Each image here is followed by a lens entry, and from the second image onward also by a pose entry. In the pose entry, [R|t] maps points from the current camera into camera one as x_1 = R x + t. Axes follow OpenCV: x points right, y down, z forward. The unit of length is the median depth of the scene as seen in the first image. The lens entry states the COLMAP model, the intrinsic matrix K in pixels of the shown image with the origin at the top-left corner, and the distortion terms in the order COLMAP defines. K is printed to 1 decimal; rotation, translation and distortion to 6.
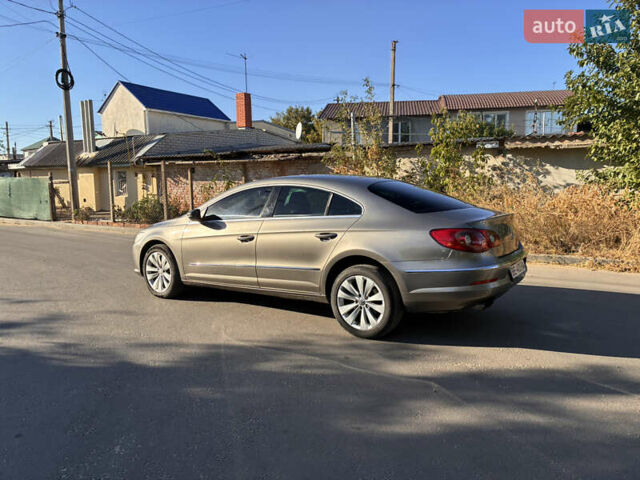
lens RADIAL K [[472.9, 0, 320.0], [0, 472.9, 240.0], [0, 0, 1]] dist [-0.001547, -0.002690]
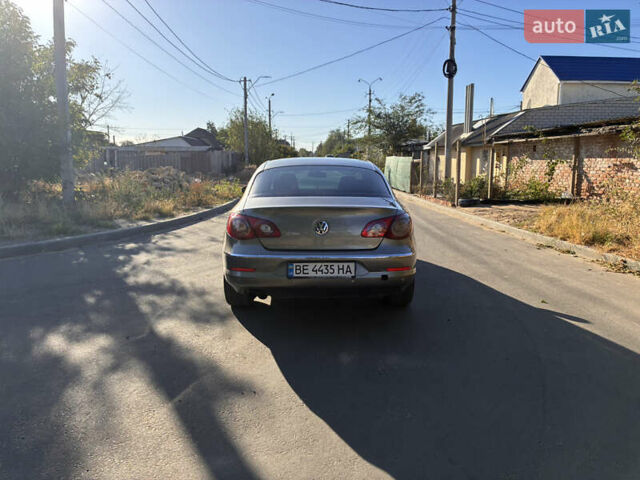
lens RADIAL K [[456.3, 0, 320.0], [0, 456.3, 240.0], [0, 0, 1]] dist [0.044945, -0.000185]
pose [[0.610228, 0.136510, -0.780376, 0.186362], [-0.095424, 0.990536, 0.098655, -0.013686], [0.786458, 0.014264, 0.617480, 0.082679]]
